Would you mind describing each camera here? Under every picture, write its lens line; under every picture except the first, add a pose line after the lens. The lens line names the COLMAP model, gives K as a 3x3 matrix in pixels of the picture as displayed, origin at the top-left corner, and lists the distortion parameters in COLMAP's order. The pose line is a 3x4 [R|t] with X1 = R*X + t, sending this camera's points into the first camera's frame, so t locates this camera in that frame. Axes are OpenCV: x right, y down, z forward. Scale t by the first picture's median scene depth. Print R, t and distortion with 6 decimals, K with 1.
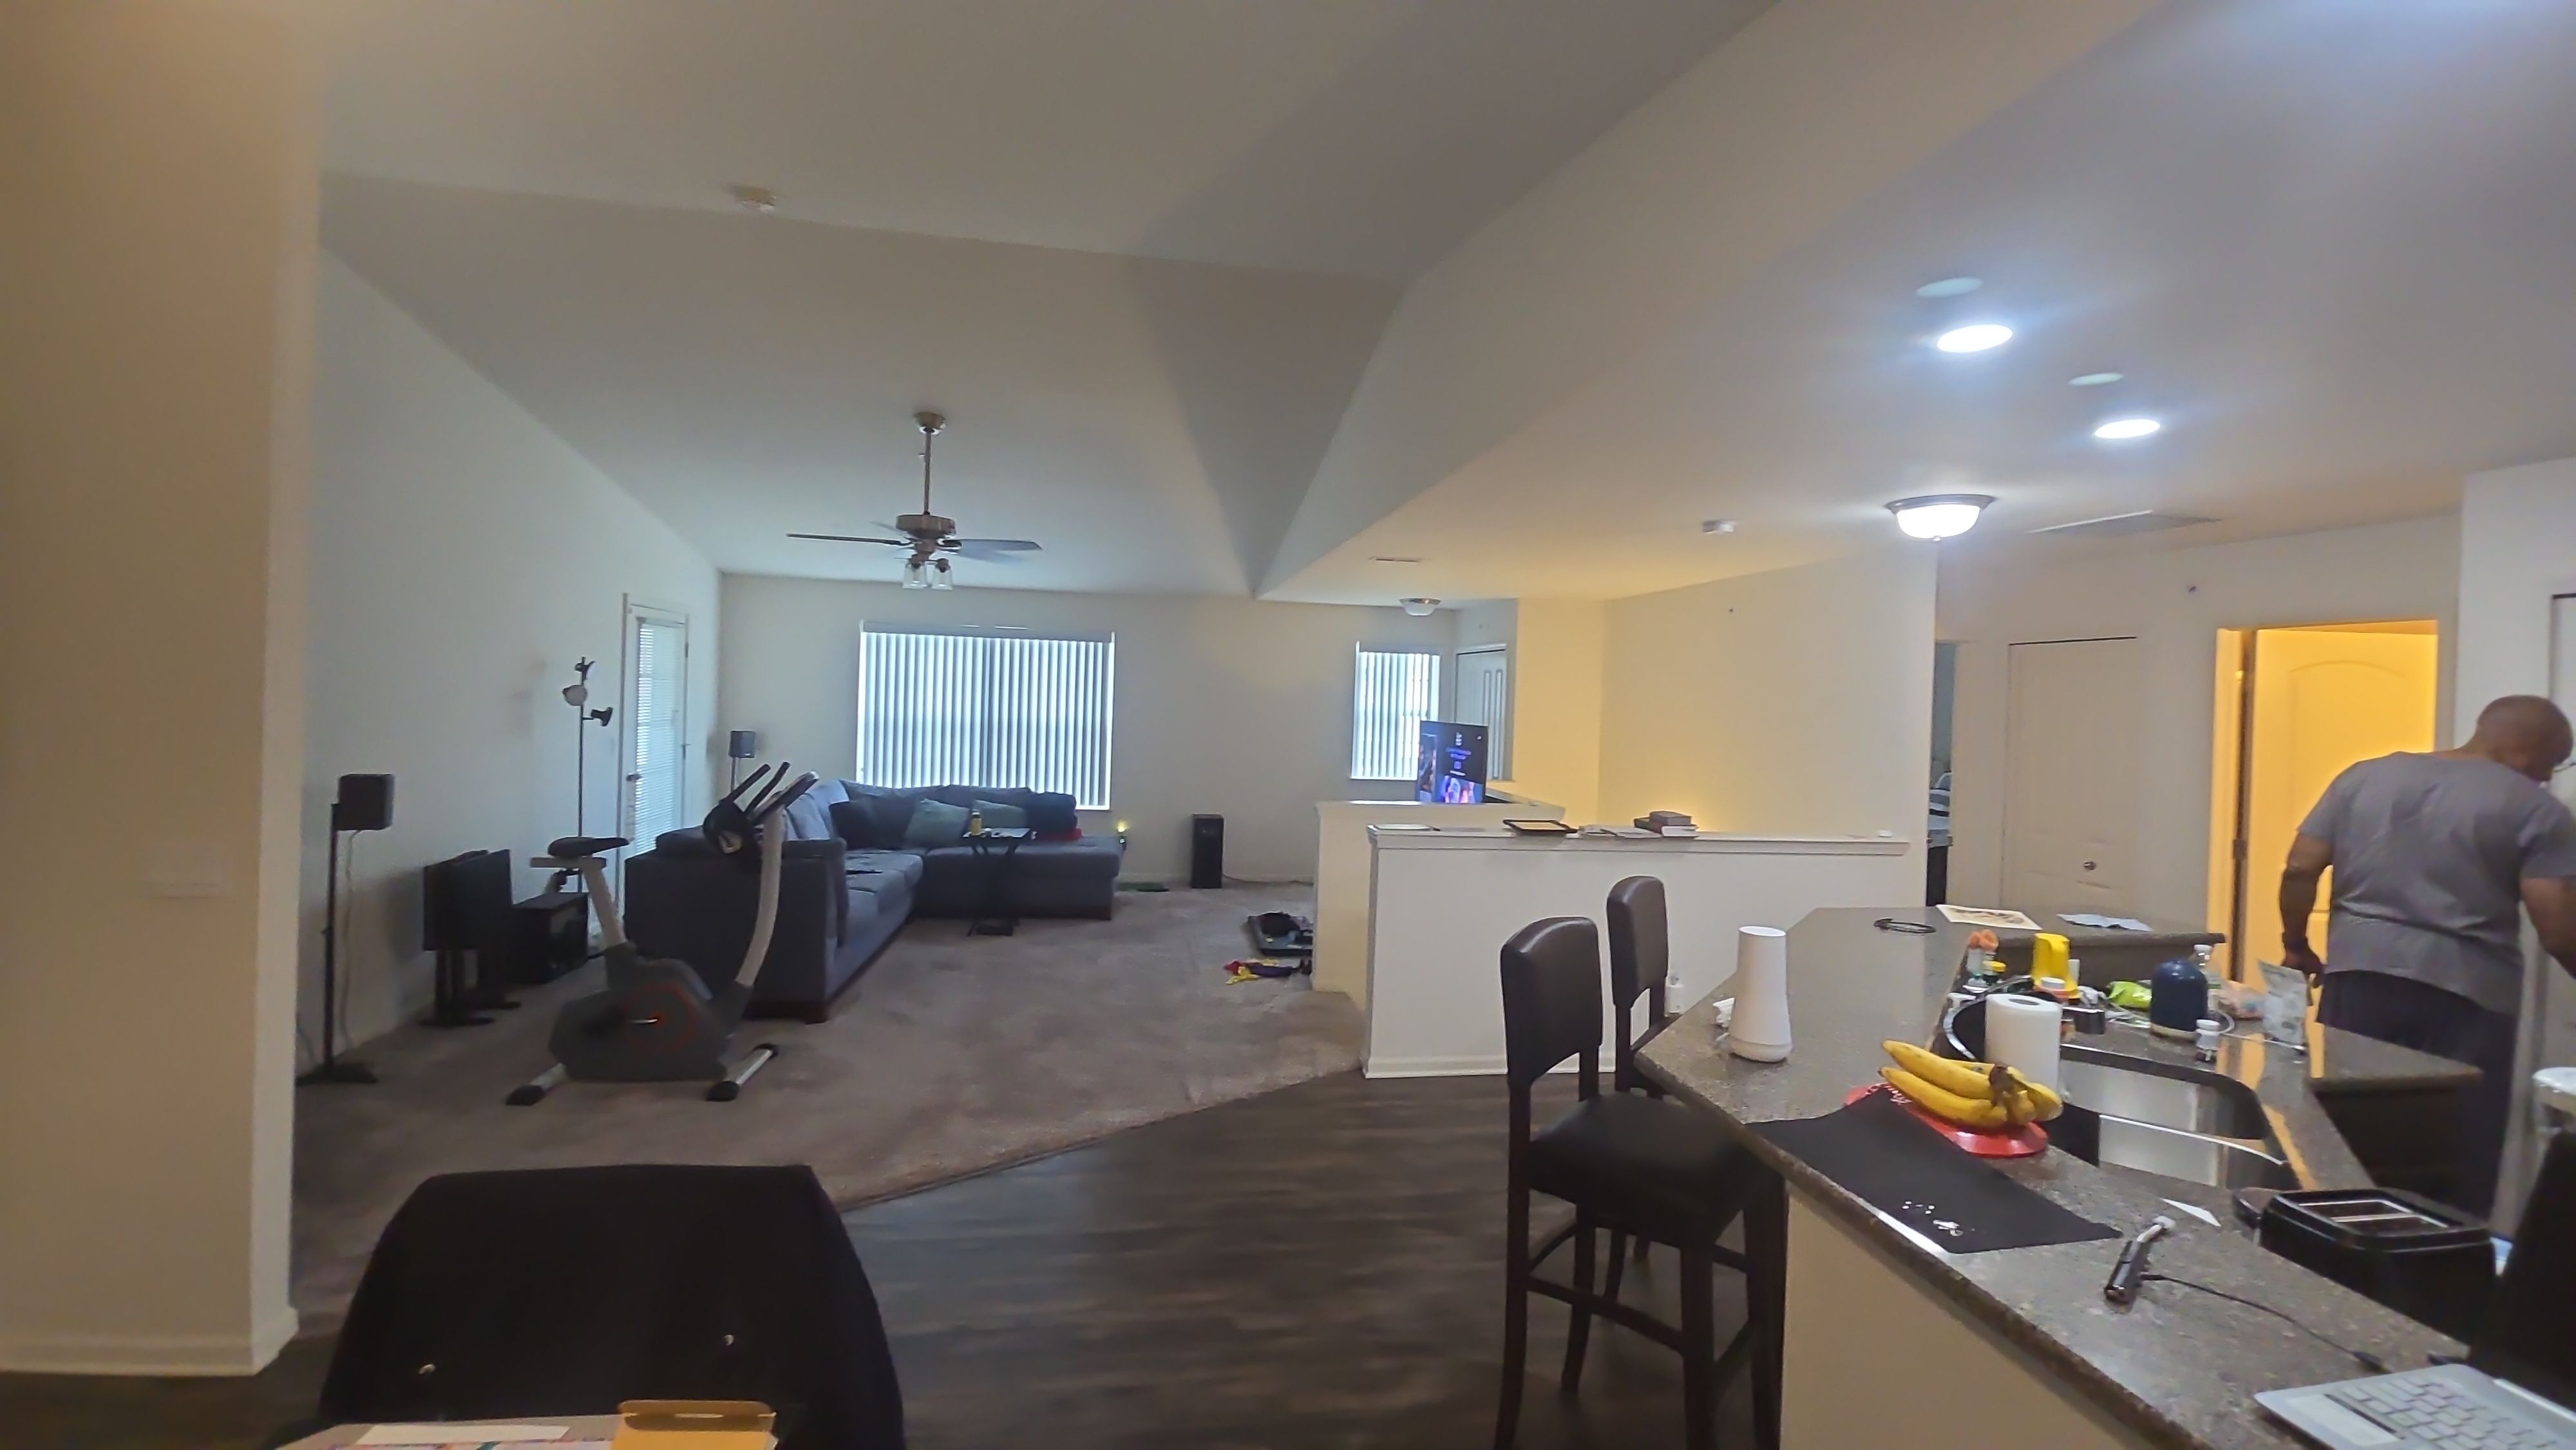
lens RADIAL K [[1011.1, 0, 1297.0], [0, 1011.1, 714.2], [0, 0, 1]] dist [0.000420, 0.000096]
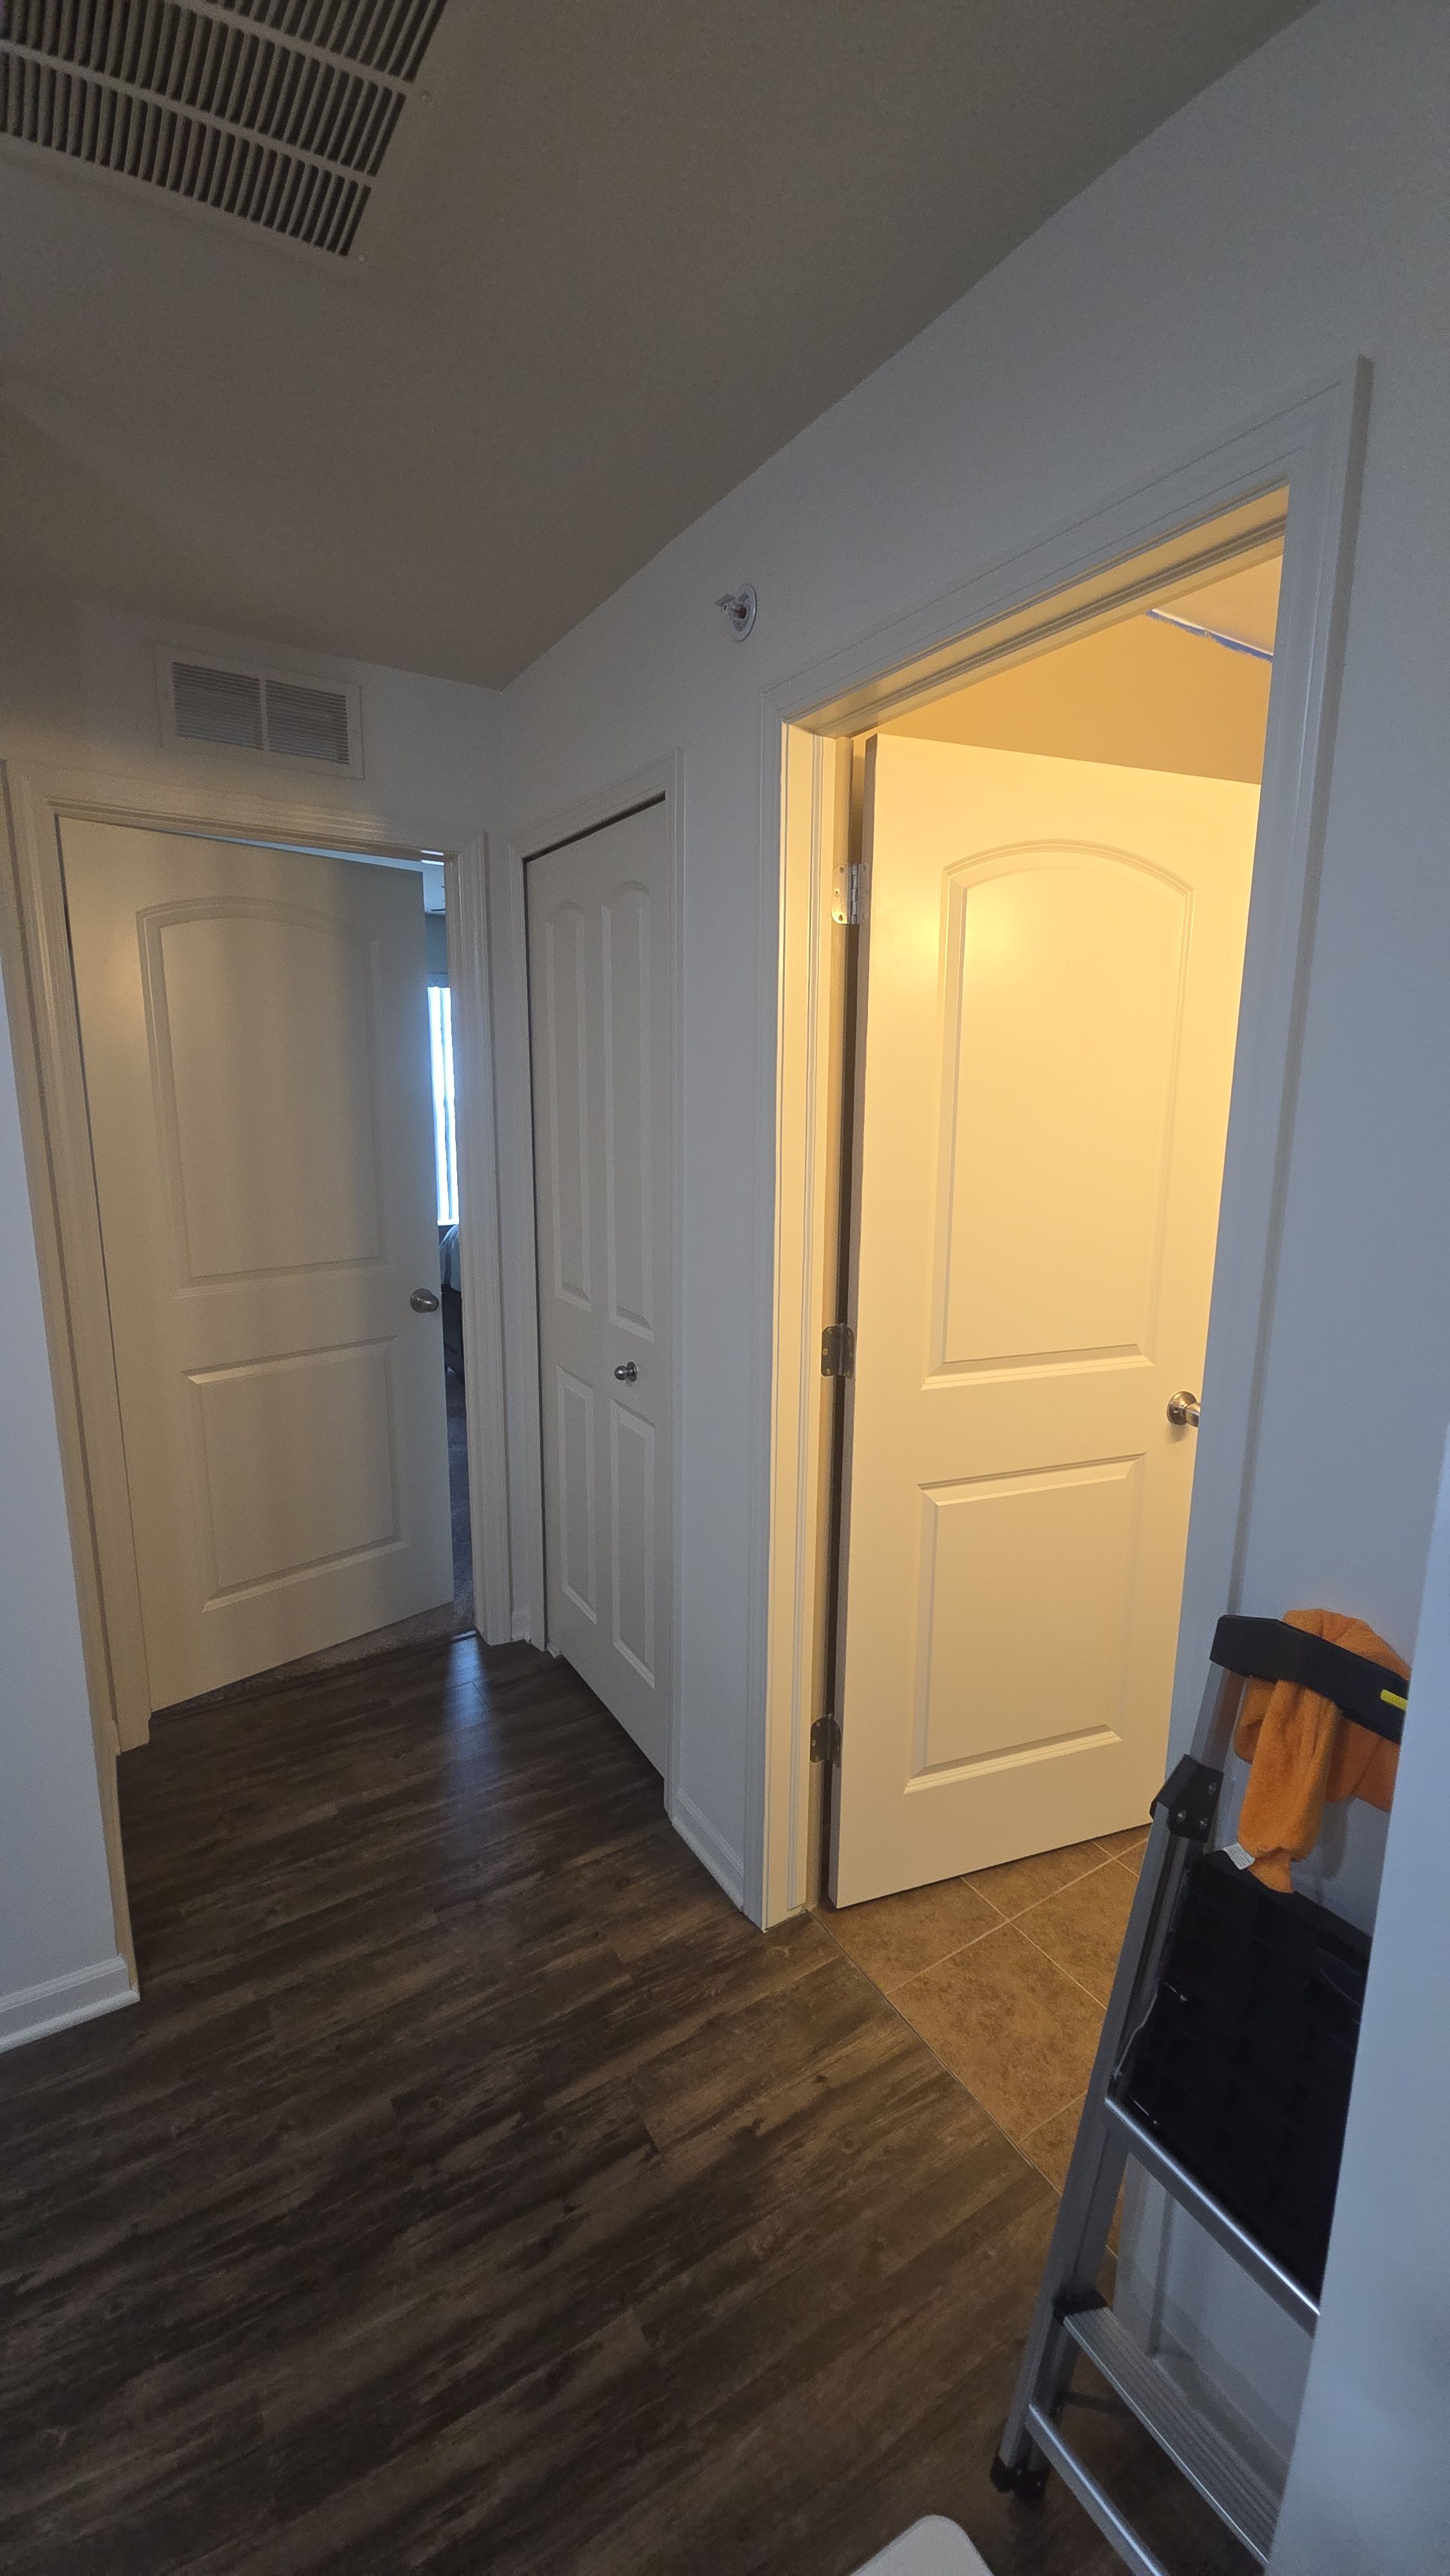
lens RADIAL K [[1064.9, 0, 725.0], [0, 1064.9, 1288.0], [0, 0, 1]] dist [0.000522, -0.000010]
pose [[0.919515, -0.096235, 0.381091, 0.497393], [0.021414, 0.980390, 0.195902, 0.019413], [-0.392470, -0.171974, 0.903544, 0.439693]]
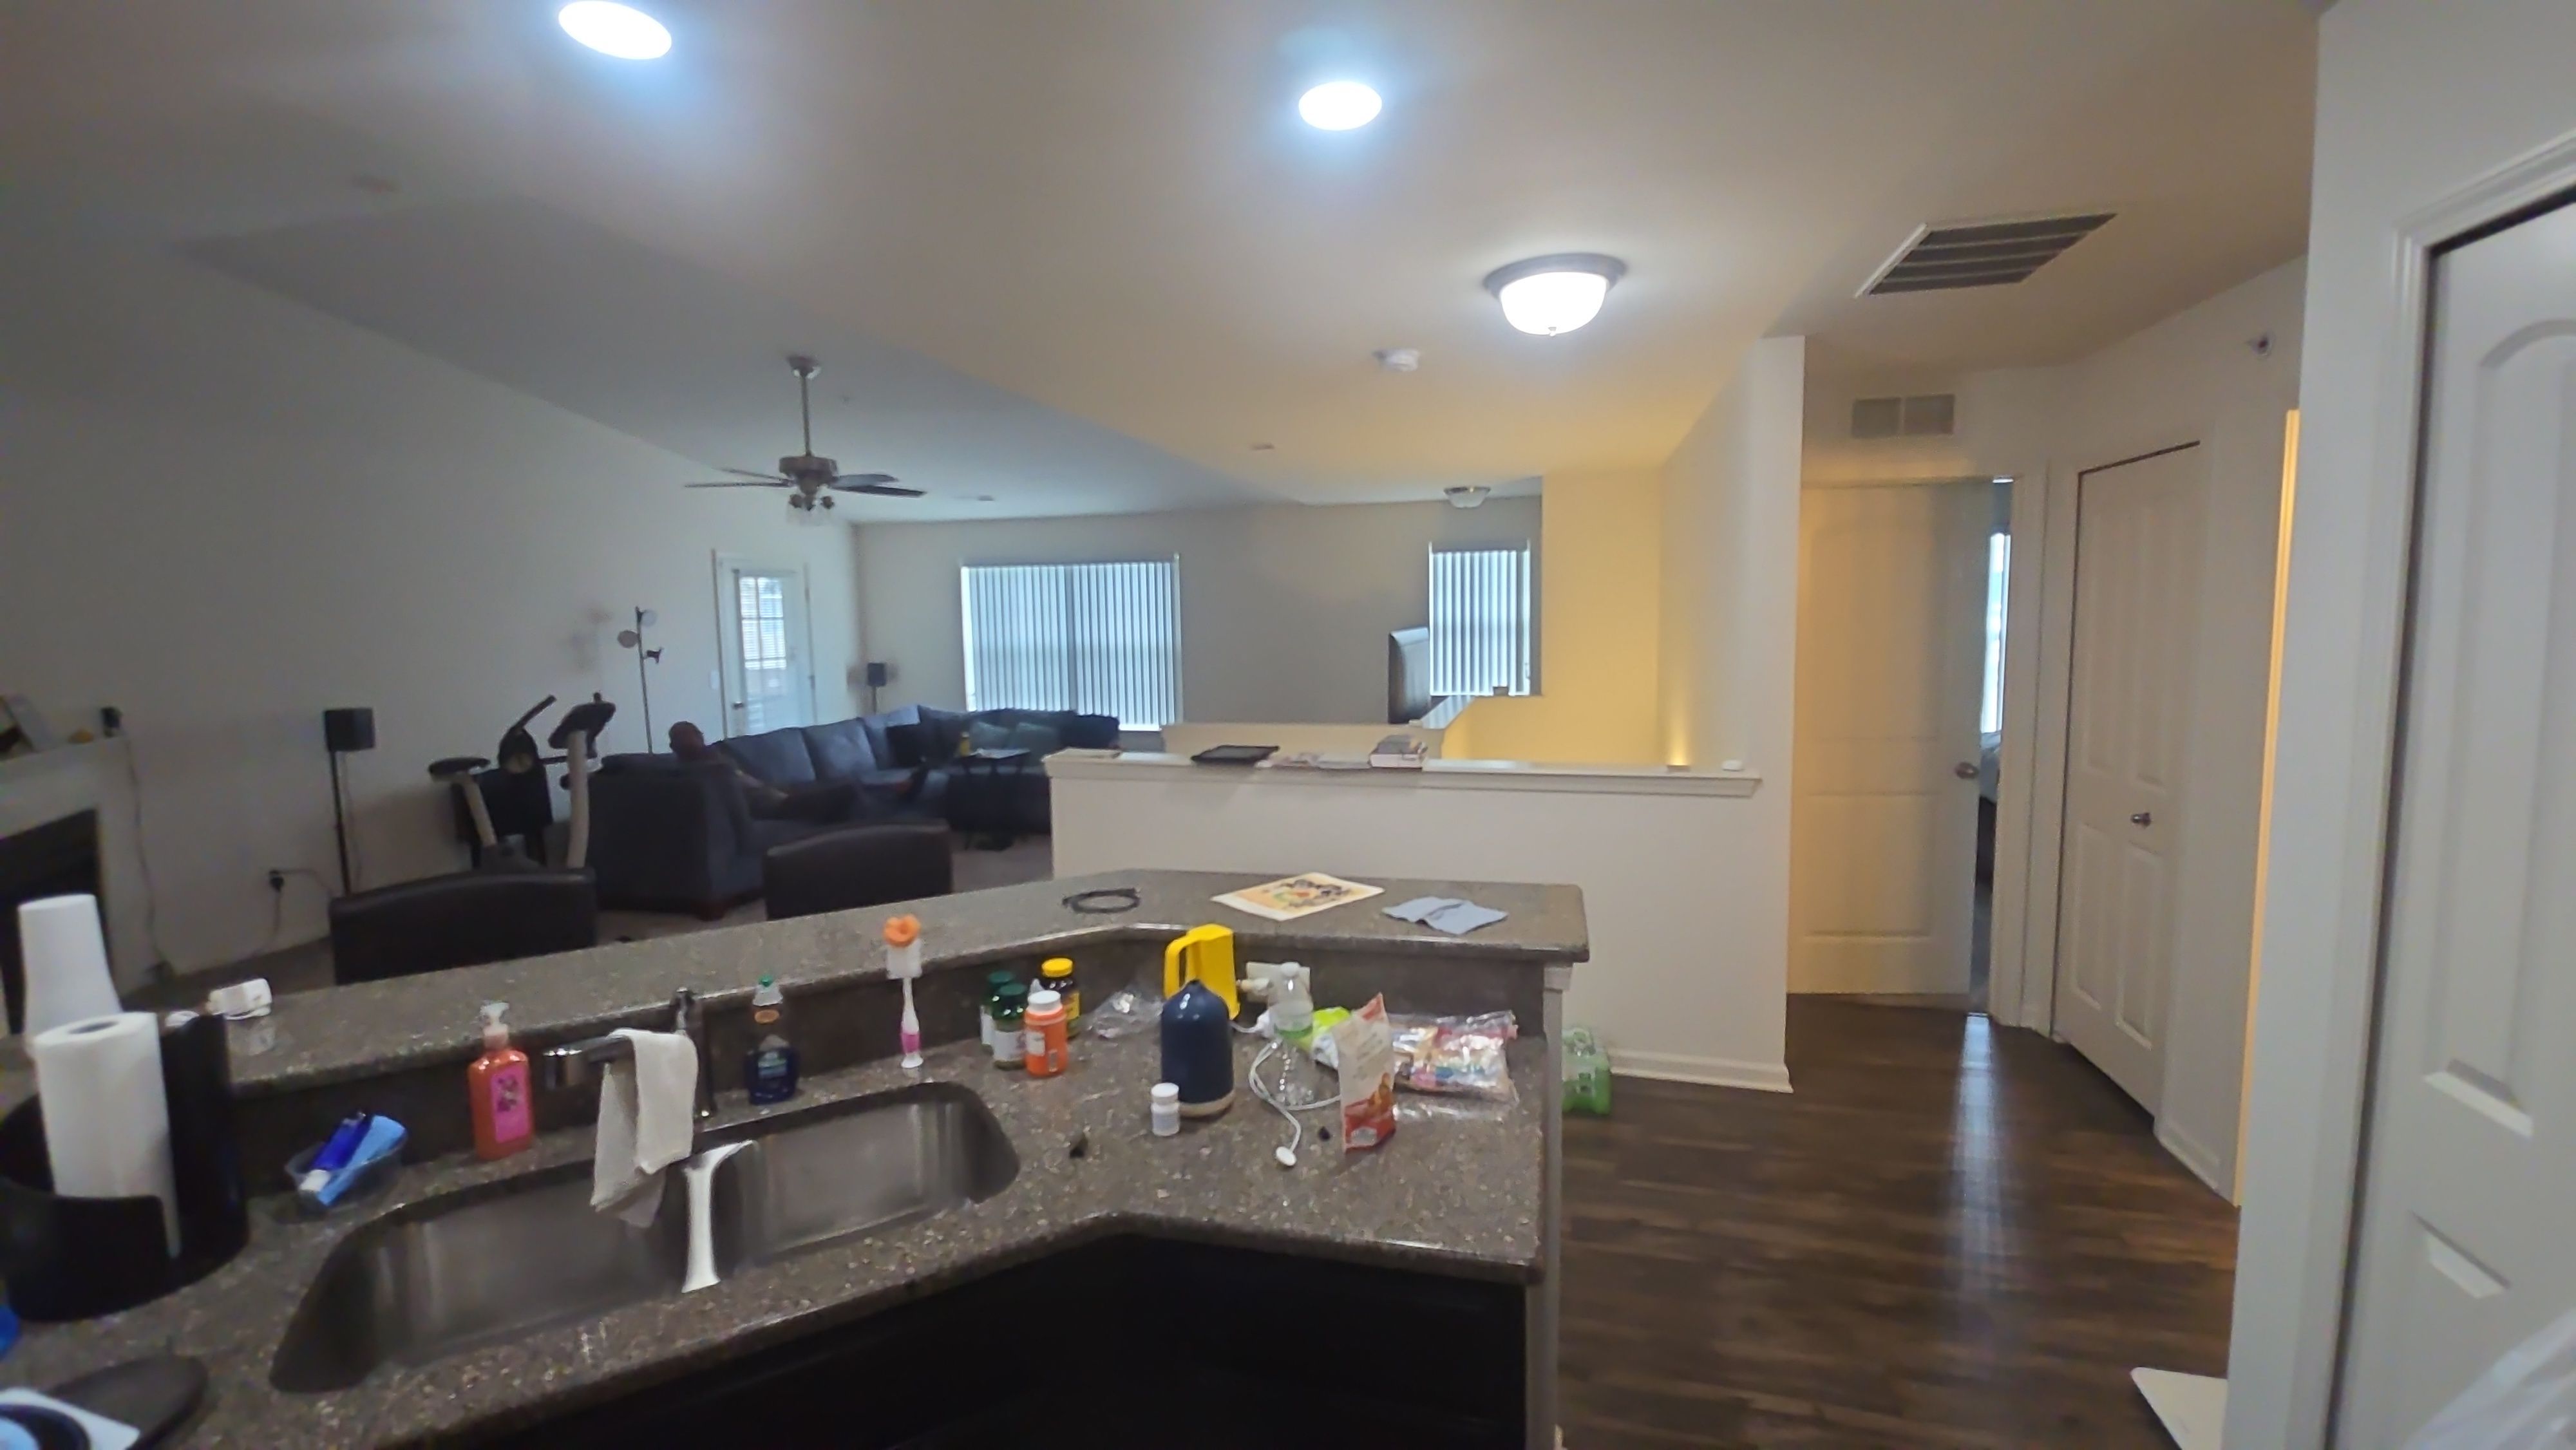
lens RADIAL K [[1011.1, 0, 1297.0], [0, 1011.1, 714.2], [0, 0, 1]] dist [0.000420, 0.000096]
pose [[0.918395, -0.008971, -0.395562, 0.419892], [0.041565, 0.996399, 0.073904, 0.012365], [0.393475, -0.084315, 0.915461, 0.168656]]
